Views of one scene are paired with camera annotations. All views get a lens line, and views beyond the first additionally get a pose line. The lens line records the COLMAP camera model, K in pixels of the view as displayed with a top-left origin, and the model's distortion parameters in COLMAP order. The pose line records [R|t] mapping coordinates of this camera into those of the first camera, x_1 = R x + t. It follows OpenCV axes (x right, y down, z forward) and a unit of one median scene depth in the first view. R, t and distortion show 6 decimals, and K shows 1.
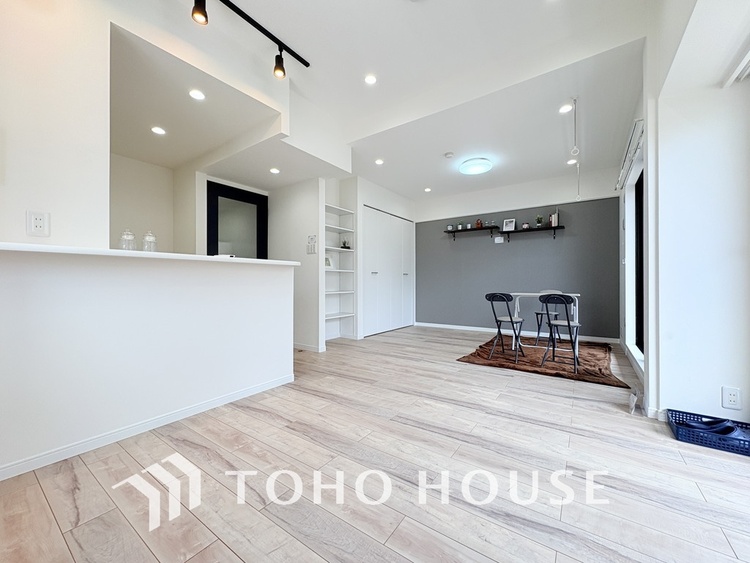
lens RADIAL K [[300.5, 0, 375.0], [0, 300.5, 281.5], [0, 0, 1]] dist [-0.002210, -0.000088]
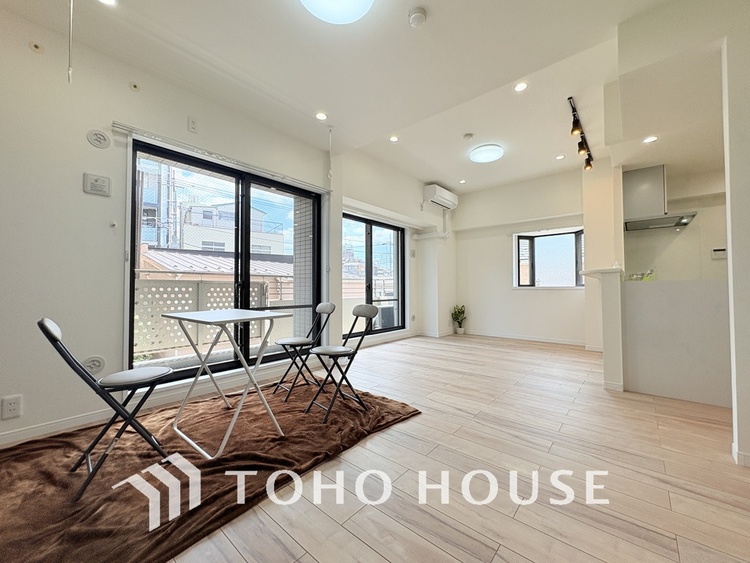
lens RADIAL K [[300.5, 0, 375.0], [0, 300.5, 281.5], [0, 0, 1]] dist [-0.002210, -0.000088]
pose [[-0.995970, 0.007209, 0.089395, 0.383794], [0.004957, 0.999665, -0.025388, -0.003364], [-0.089548, -0.024842, -0.995673, 2.018219]]
